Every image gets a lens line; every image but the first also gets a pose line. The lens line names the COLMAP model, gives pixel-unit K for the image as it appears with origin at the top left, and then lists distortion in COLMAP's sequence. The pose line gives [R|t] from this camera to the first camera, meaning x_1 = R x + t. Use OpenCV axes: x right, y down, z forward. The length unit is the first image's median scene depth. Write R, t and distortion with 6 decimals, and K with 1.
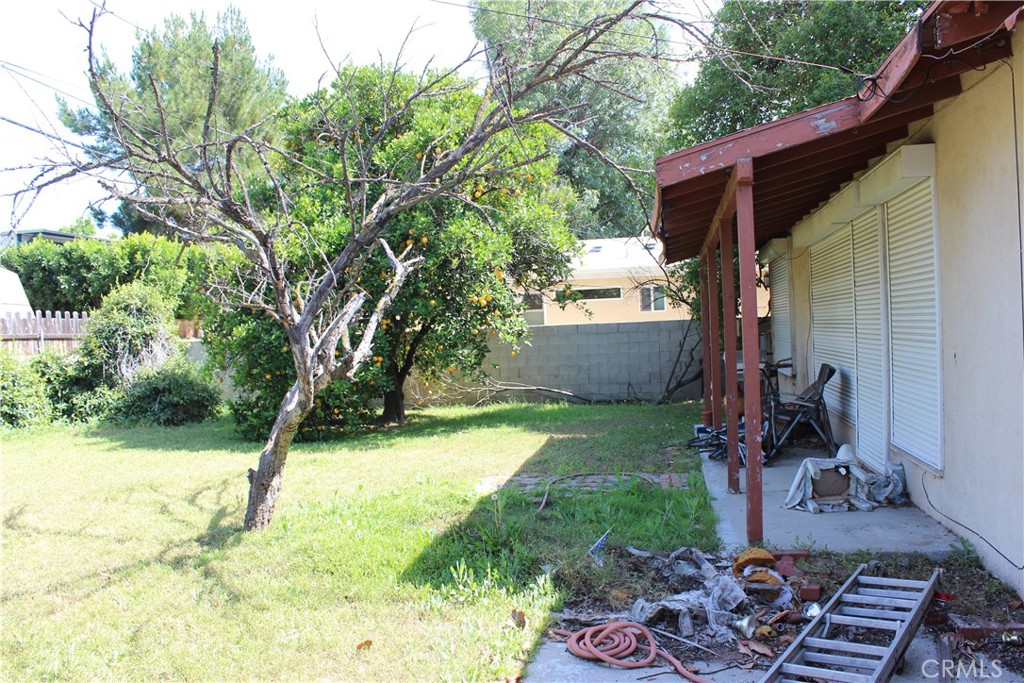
lens RADIAL K [[855.1, 0, 504.0], [0, 855.1, 358.3], [0, 0, 1]] dist [-0.170026, 0.151885]
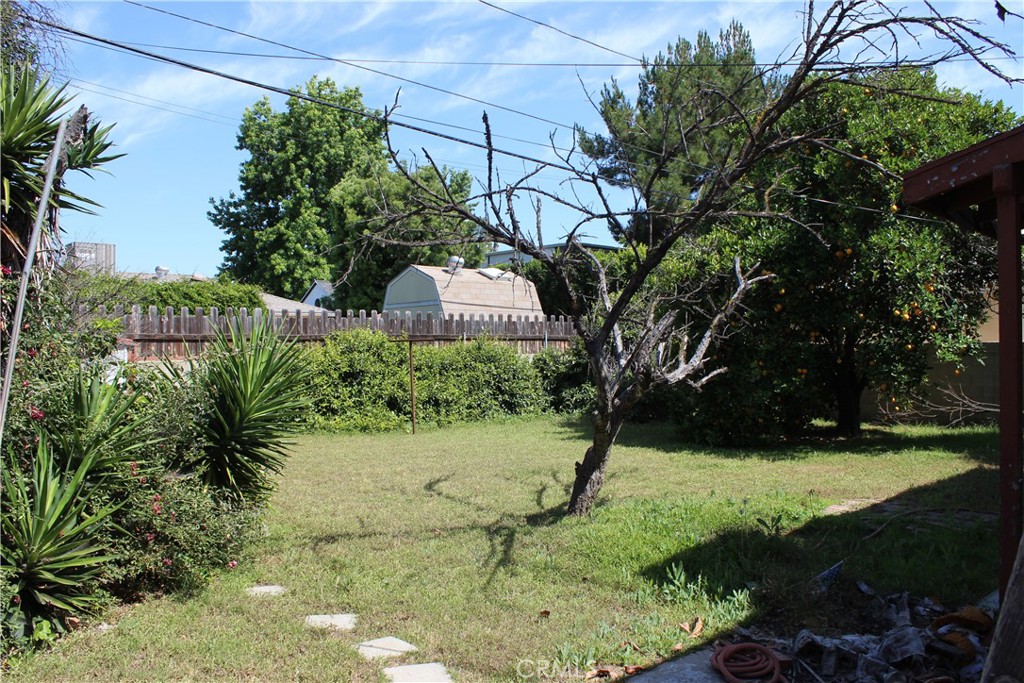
lens RADIAL K [[855.1, 0, 504.0], [0, 855.1, 358.3], [0, 0, 1]] dist [-0.170026, 0.151885]
pose [[0.799007, 0.039613, -0.600015, 0.121657], [-0.041878, 0.999071, 0.010192, -0.007190], [0.599861, 0.016984, 0.799924, 0.001658]]
